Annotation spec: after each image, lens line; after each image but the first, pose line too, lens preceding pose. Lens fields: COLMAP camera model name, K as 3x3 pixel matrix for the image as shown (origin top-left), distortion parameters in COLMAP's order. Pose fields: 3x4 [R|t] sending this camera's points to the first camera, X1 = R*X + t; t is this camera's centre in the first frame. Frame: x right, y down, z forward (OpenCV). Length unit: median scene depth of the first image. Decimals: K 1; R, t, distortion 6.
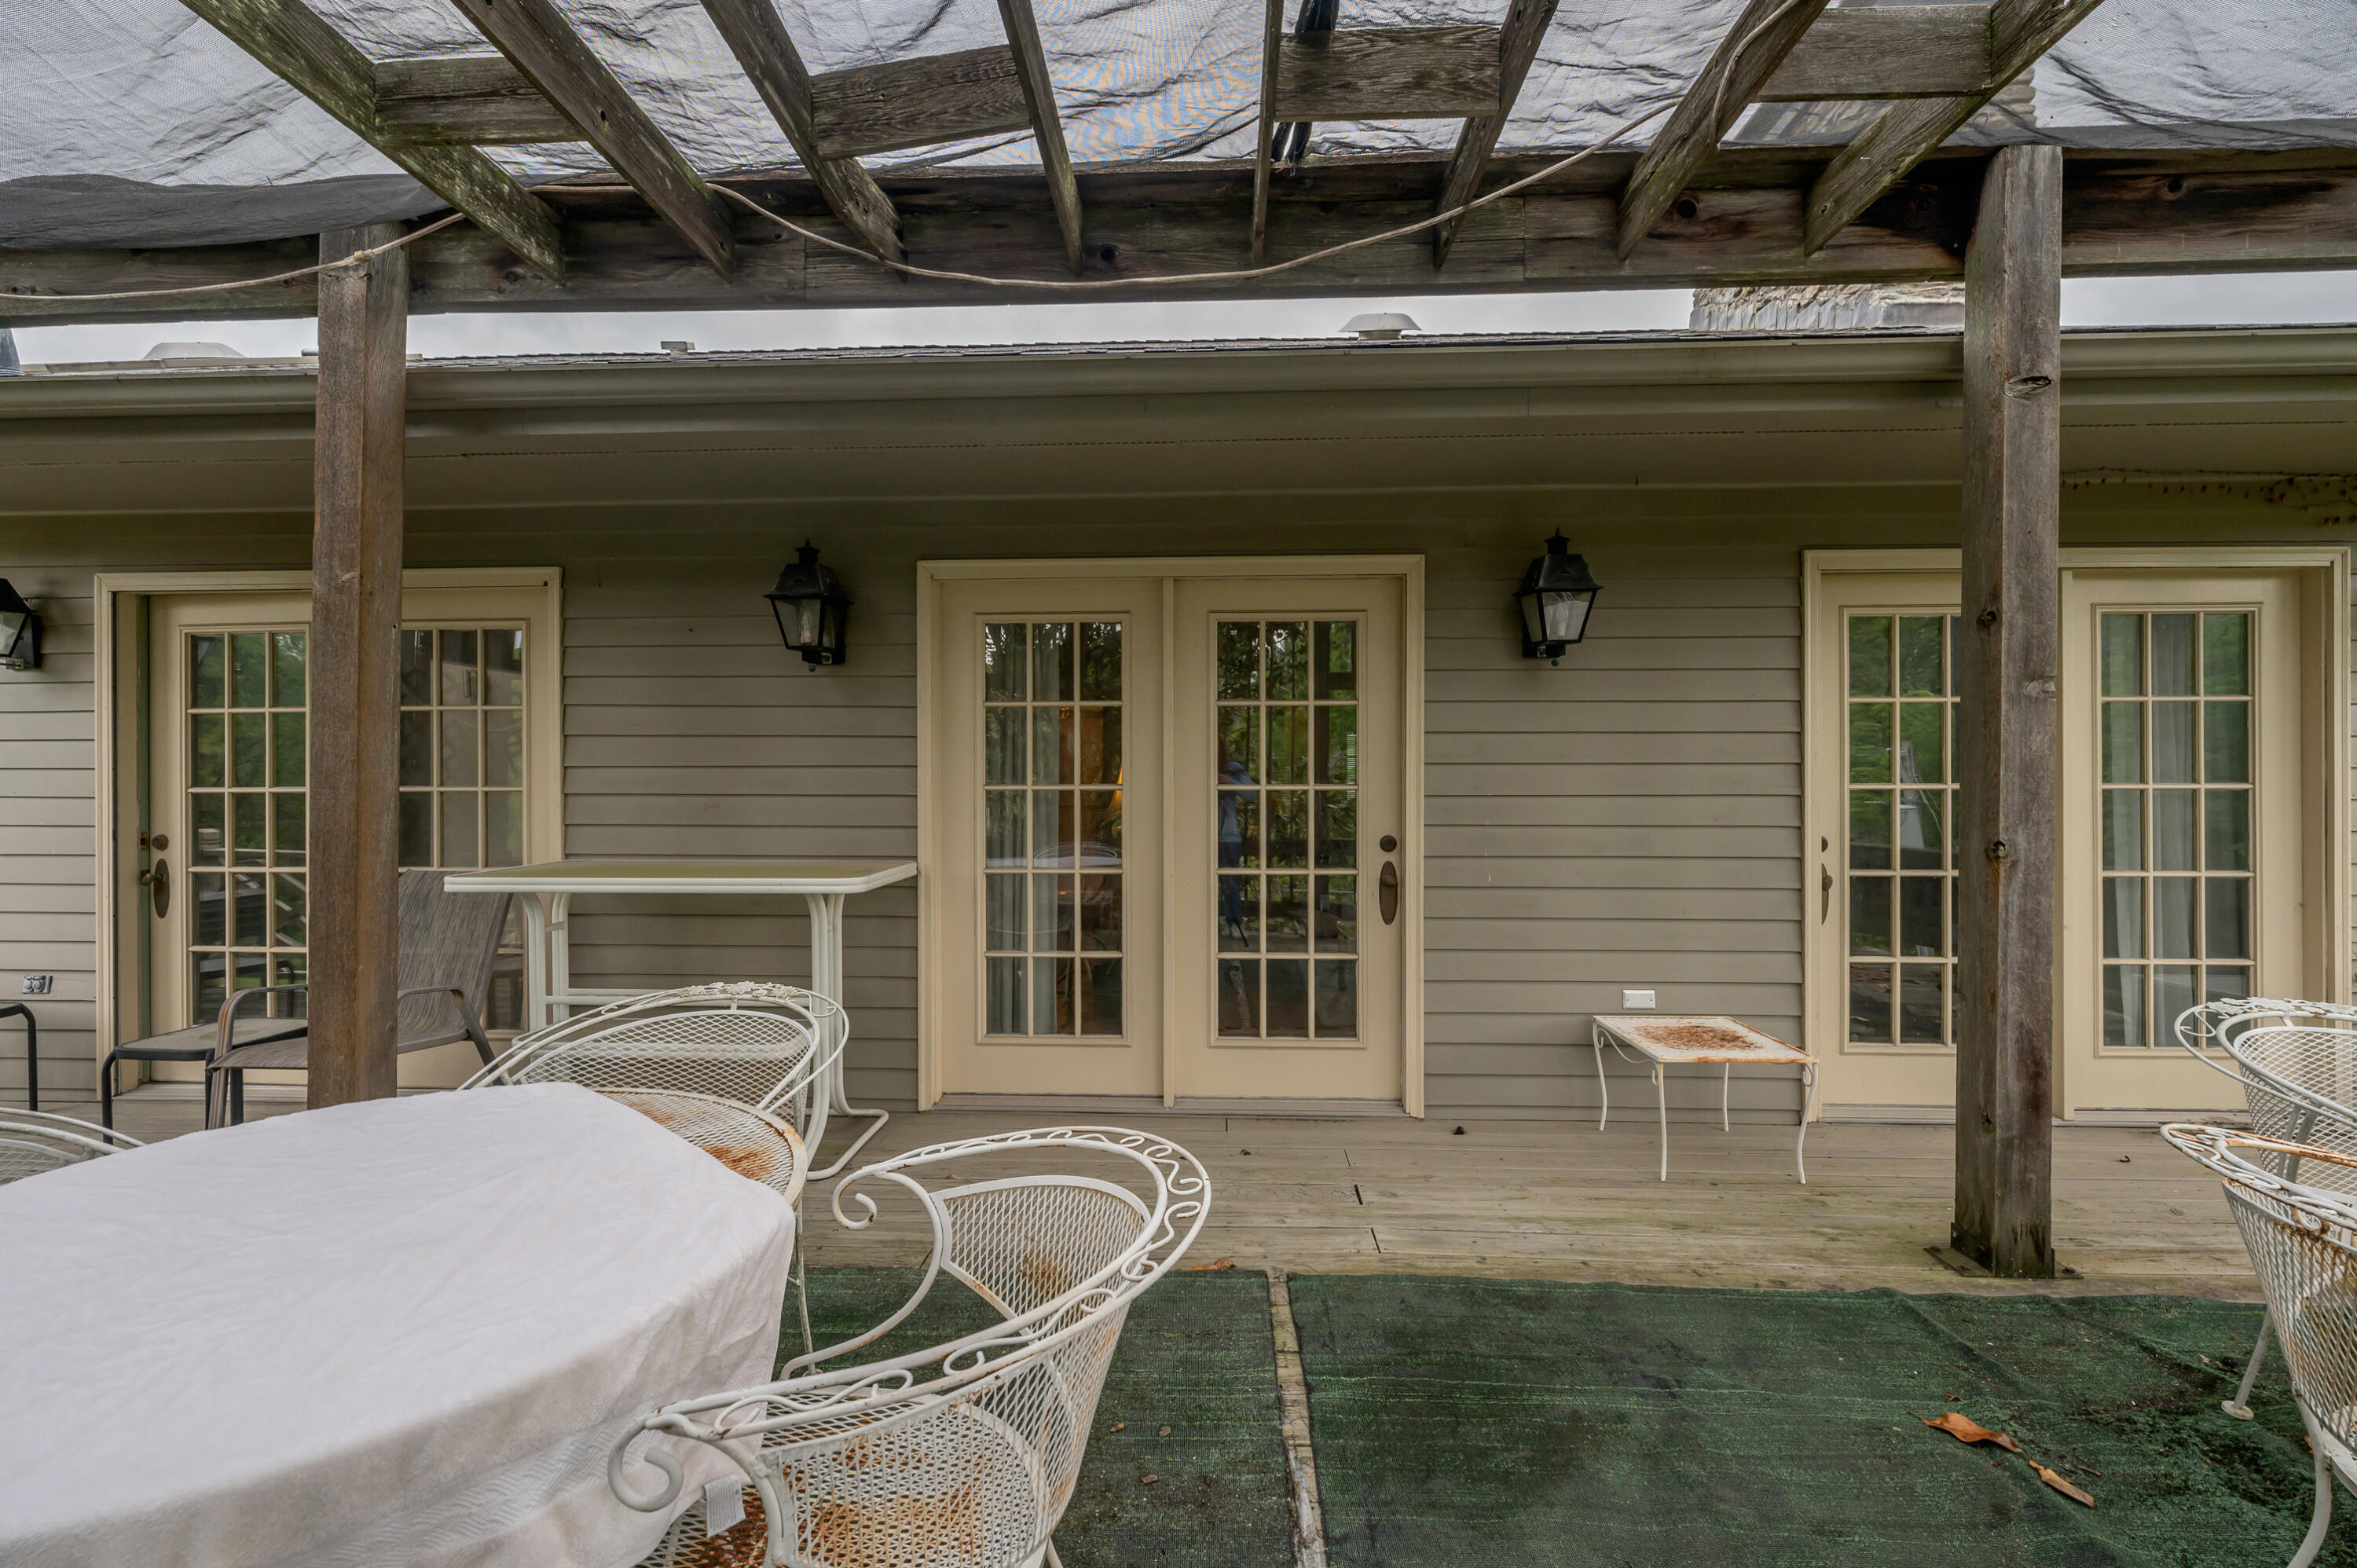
lens RADIAL K [[956.0, 0, 1177.1], [0, 956.0, 786.3], [0, 0, 1]] dist [0.006684, -0.000055]
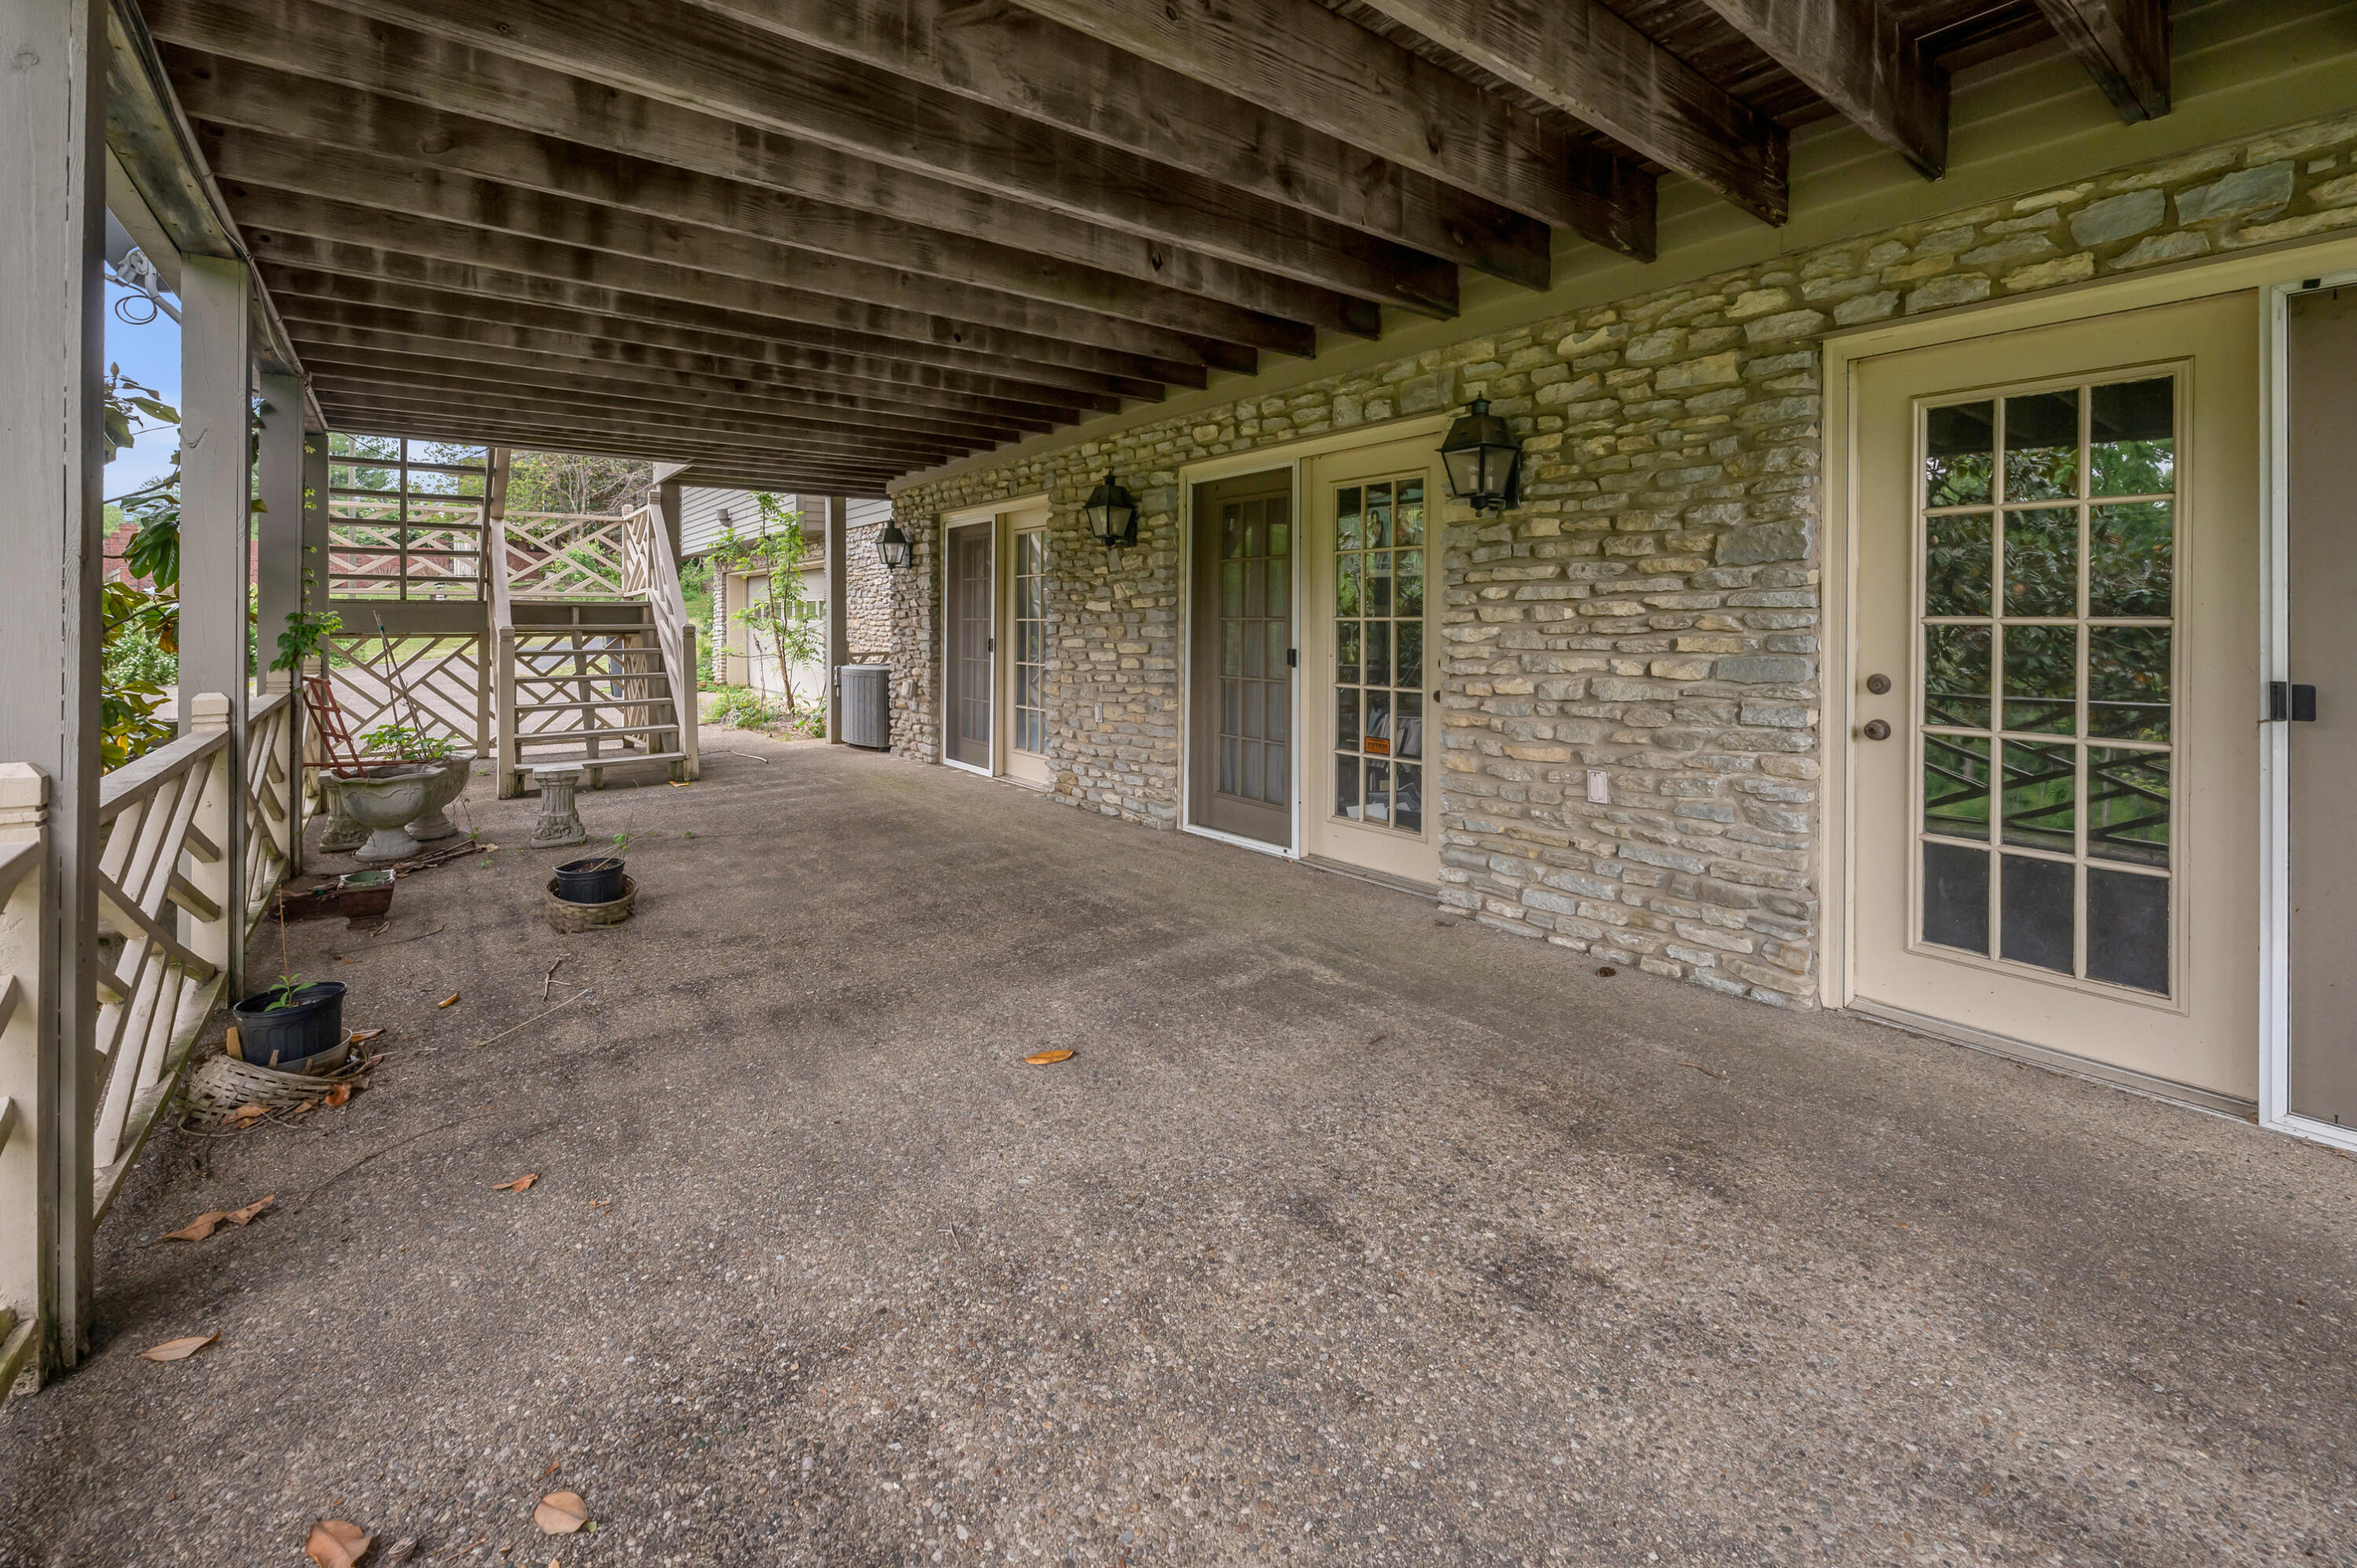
lens RADIAL K [[956.0, 0, 1119.0], [0, 956.0, 616.2], [0, 0, 1]] dist [0.006684, -0.000055]
pose [[0.616217, -0.000609, -0.787577, 0.261617], [-0.002980, 0.999991, -0.003105, 0.000717], [0.787571, 0.004261, 0.616209, -0.004541]]
